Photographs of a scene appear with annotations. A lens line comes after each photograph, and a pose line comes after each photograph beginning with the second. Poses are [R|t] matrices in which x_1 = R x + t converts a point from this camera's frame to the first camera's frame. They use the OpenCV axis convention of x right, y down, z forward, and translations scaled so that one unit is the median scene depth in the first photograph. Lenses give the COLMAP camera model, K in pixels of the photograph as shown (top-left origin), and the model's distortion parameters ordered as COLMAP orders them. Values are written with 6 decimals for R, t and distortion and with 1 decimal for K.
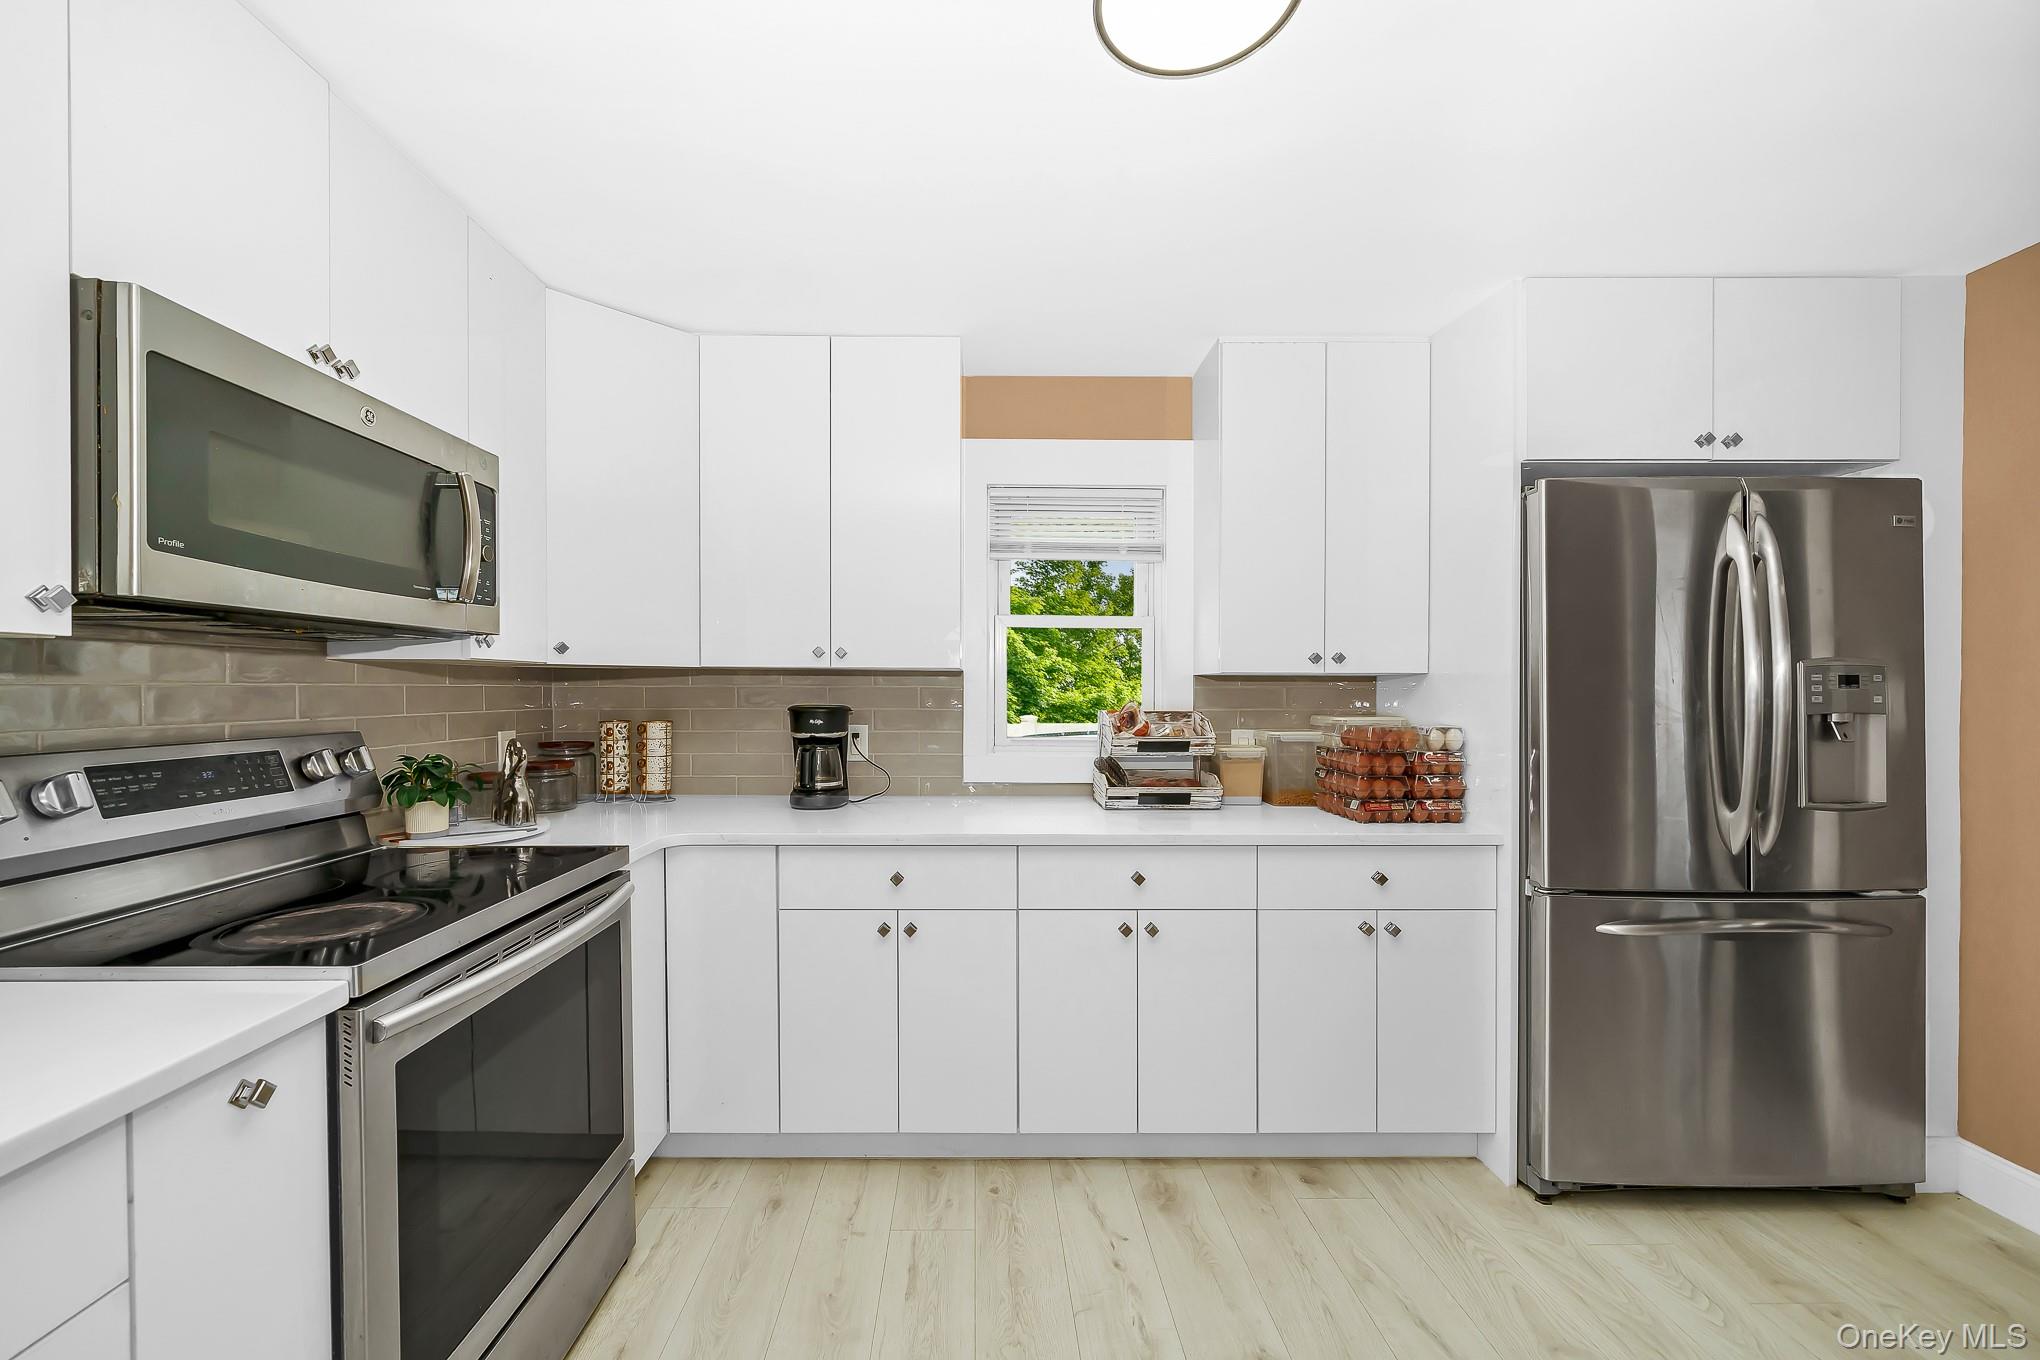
lens RADIAL K [[916.3, 0, 986.2], [0, 916.3, 699.2], [0, 0, 1]] dist [0.000415, 0.000065]
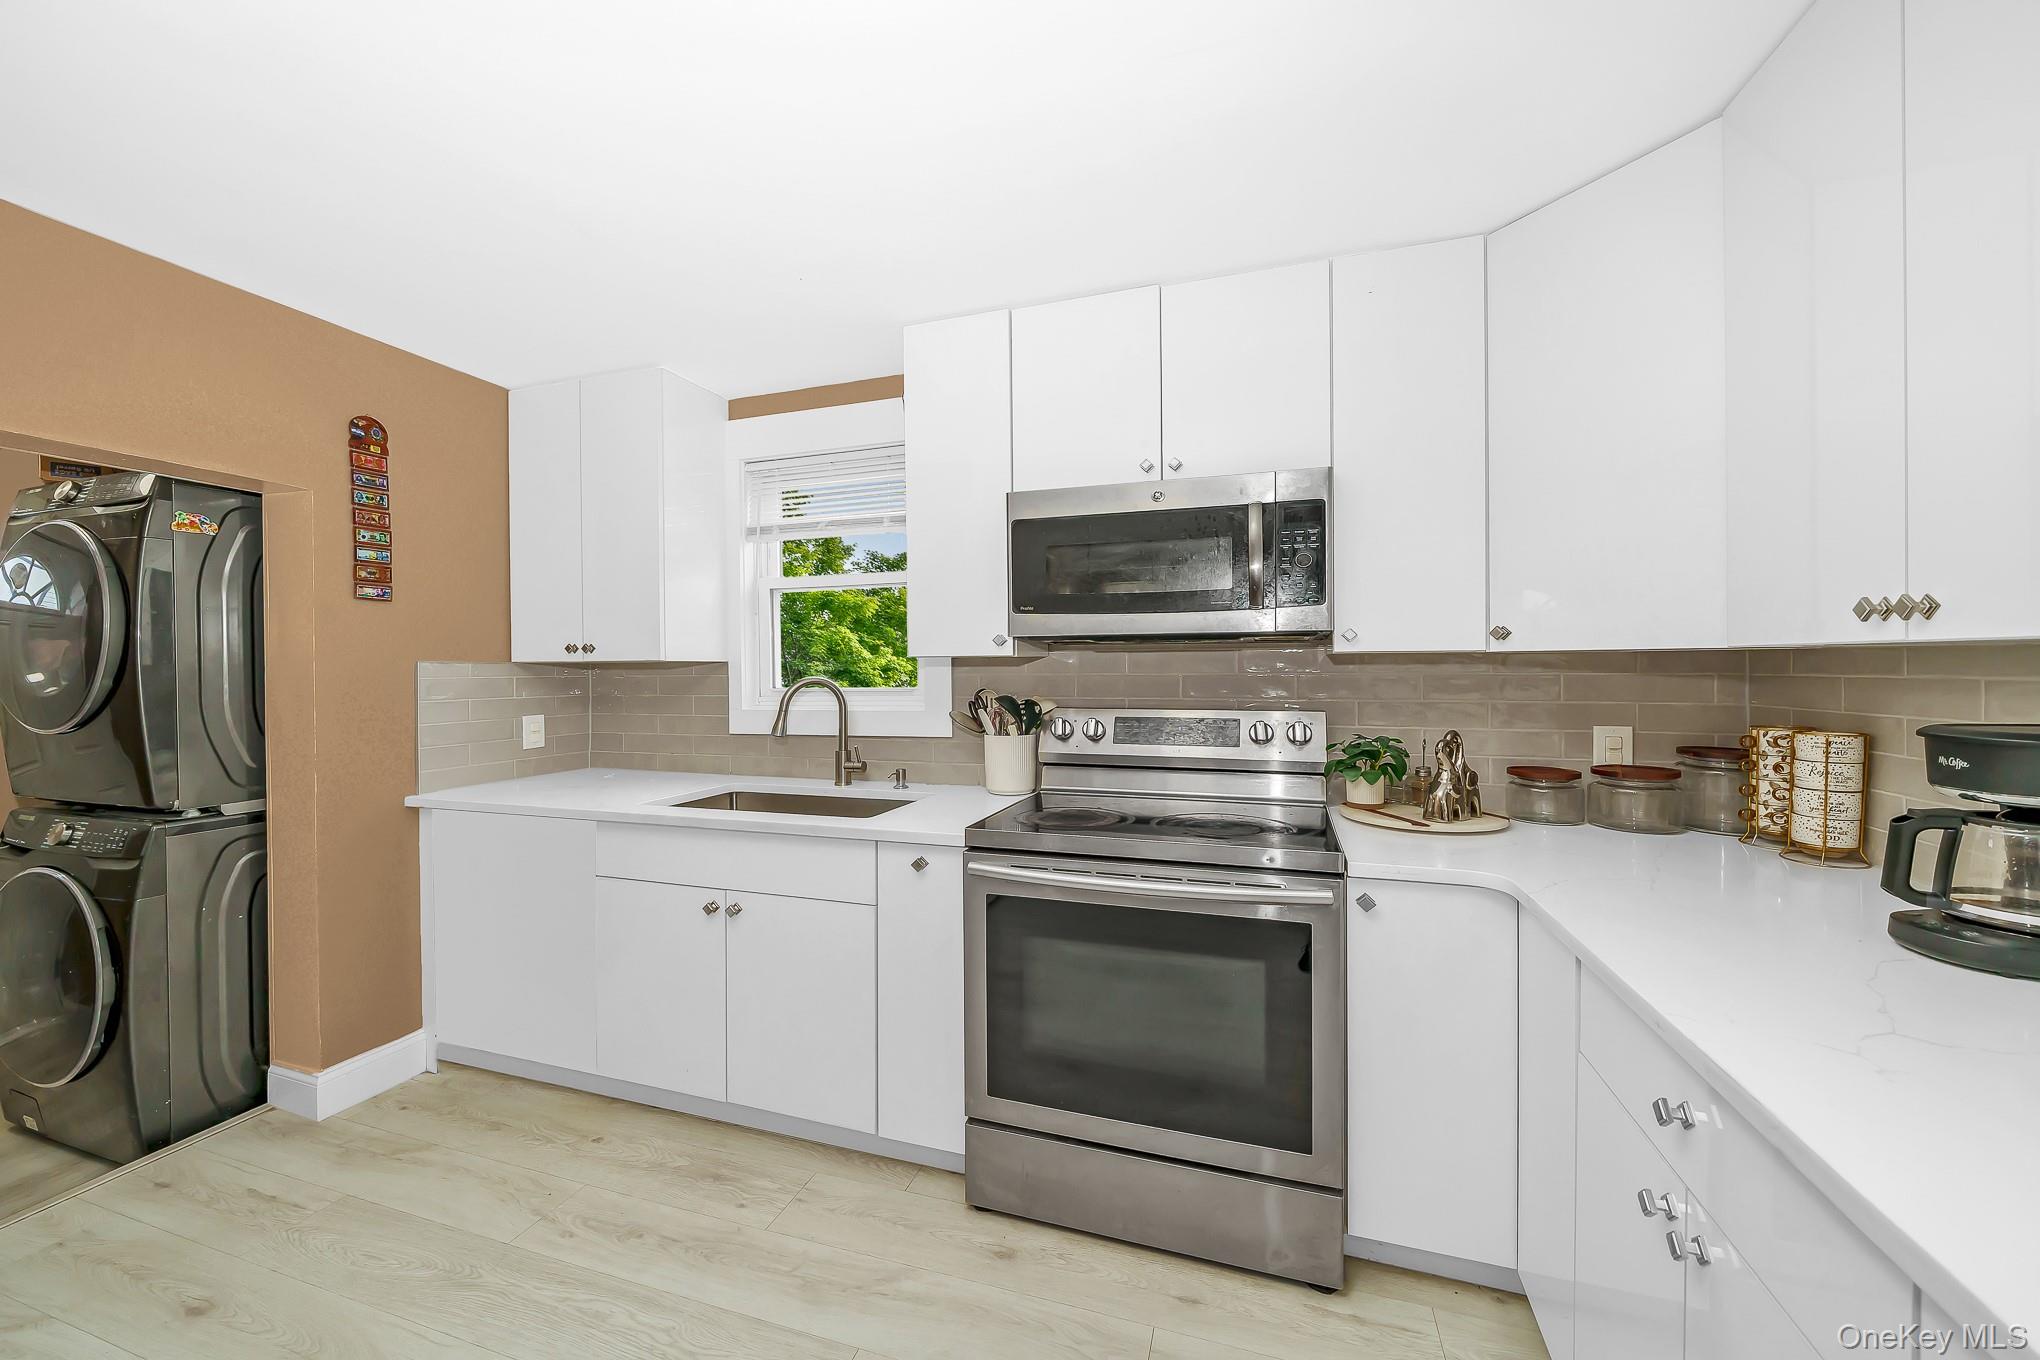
lens RADIAL K [[721.6, 0, 1032.7], [0, 721.6, 671.4], [0, 0, 1]] dist [-0.002034, -0.000140]
pose [[-0.316399, 0.008236, -0.948590, 0.344170], [-0.006326, 0.999922, 0.010792, -0.024891], [0.948605, 0.009416, -0.316323, 0.820948]]
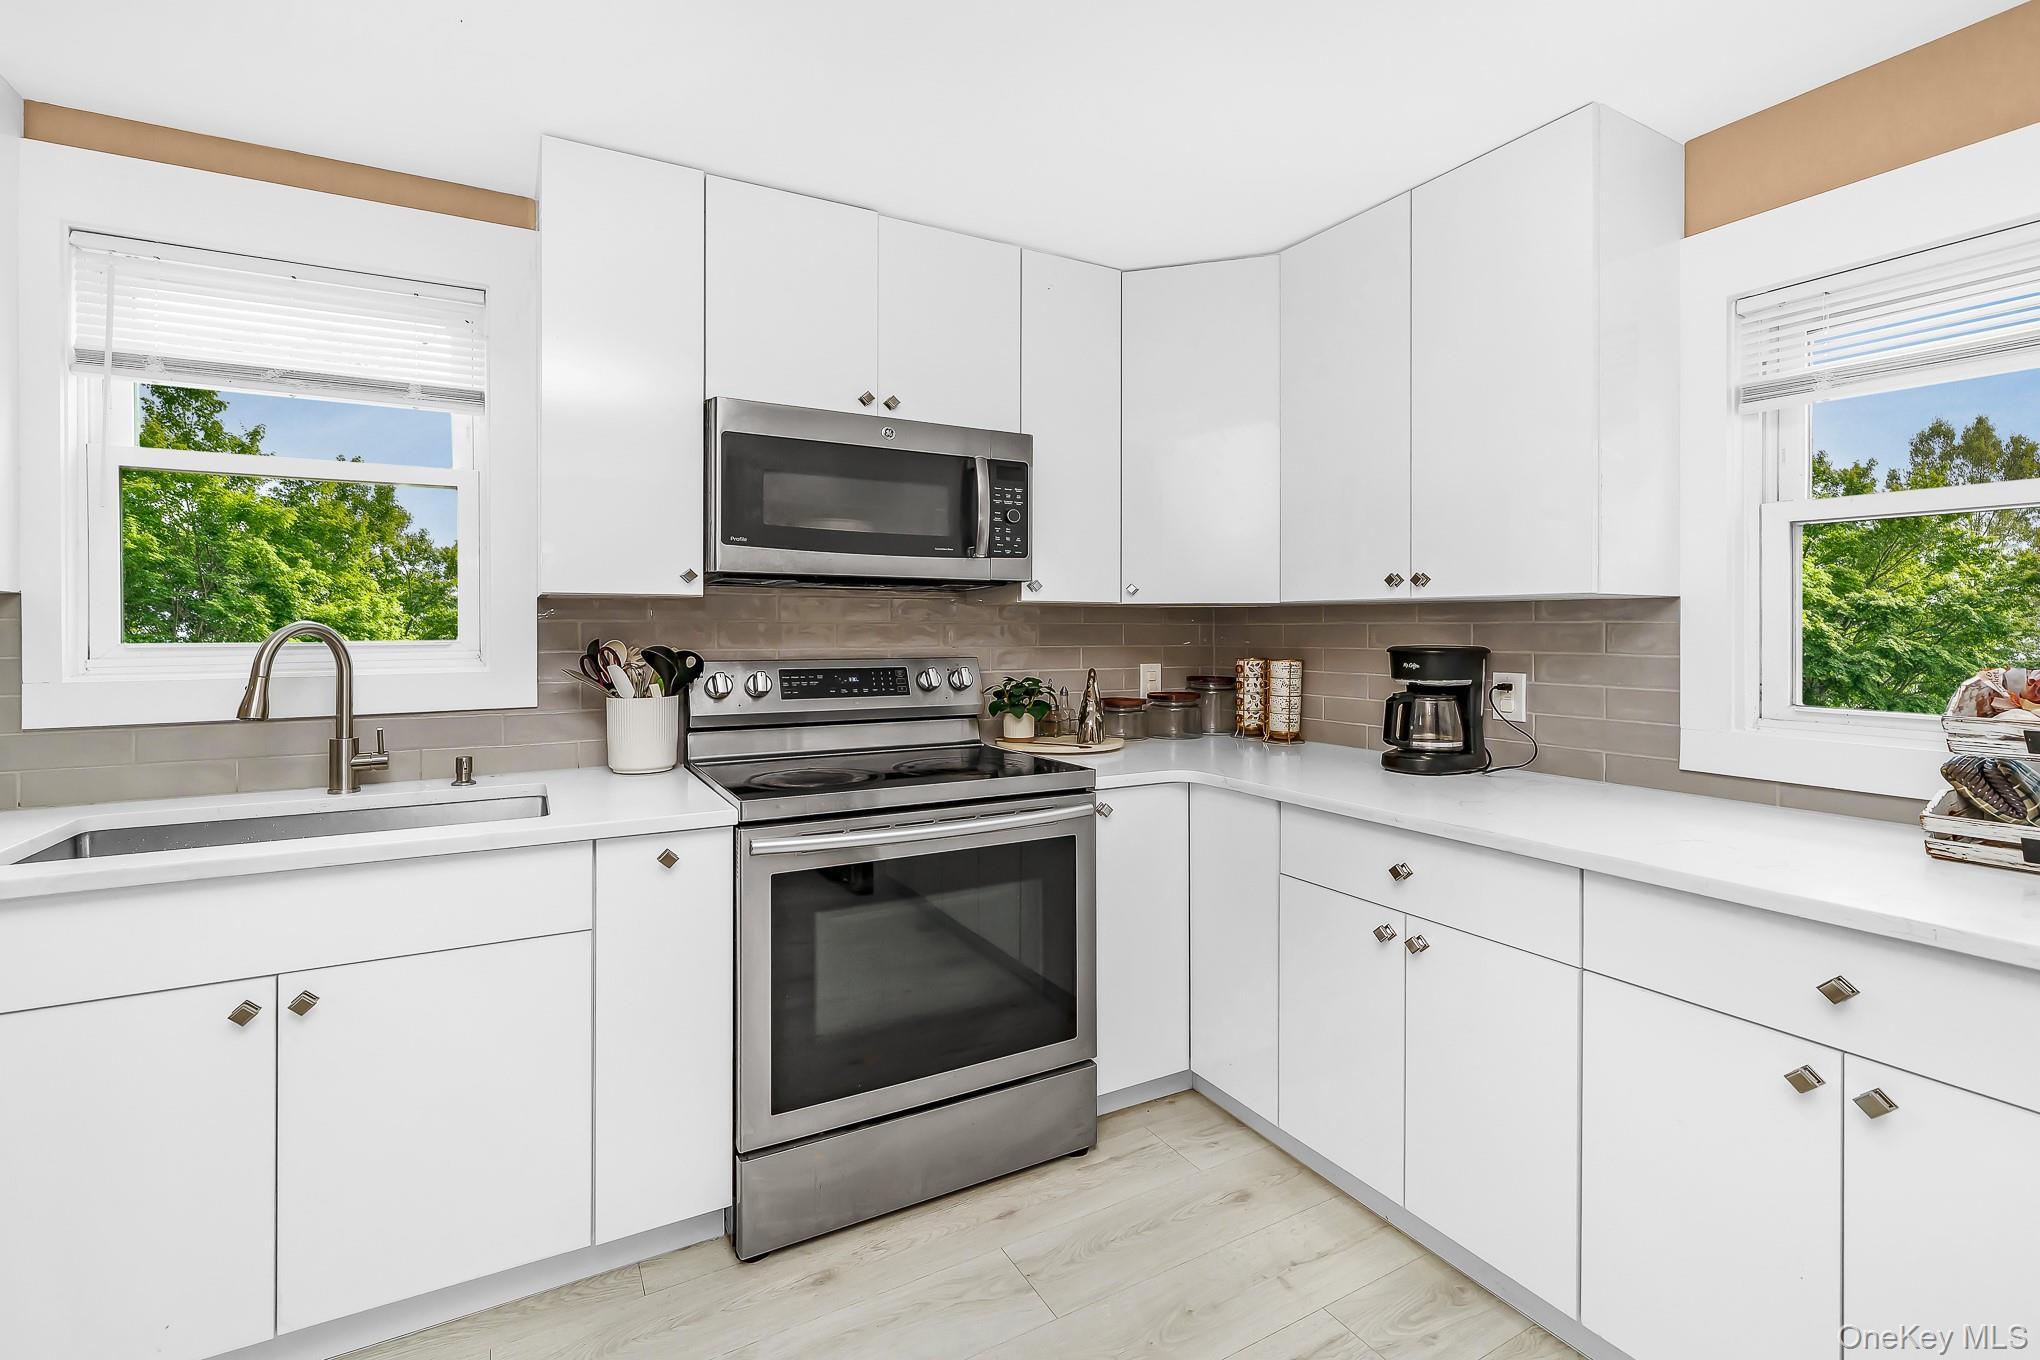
lens RADIAL K [[868.0, 0, 928.3], [0, 868.0, 630.6], [0, 0, 1]] dist [-0.000042, -0.000288]
pose [[0.427132, -0.000691, -0.904189, 0.395495], [-0.012436, 0.999901, -0.006639, 0.004565], [0.904104, 0.014080, 0.427081, 0.337831]]
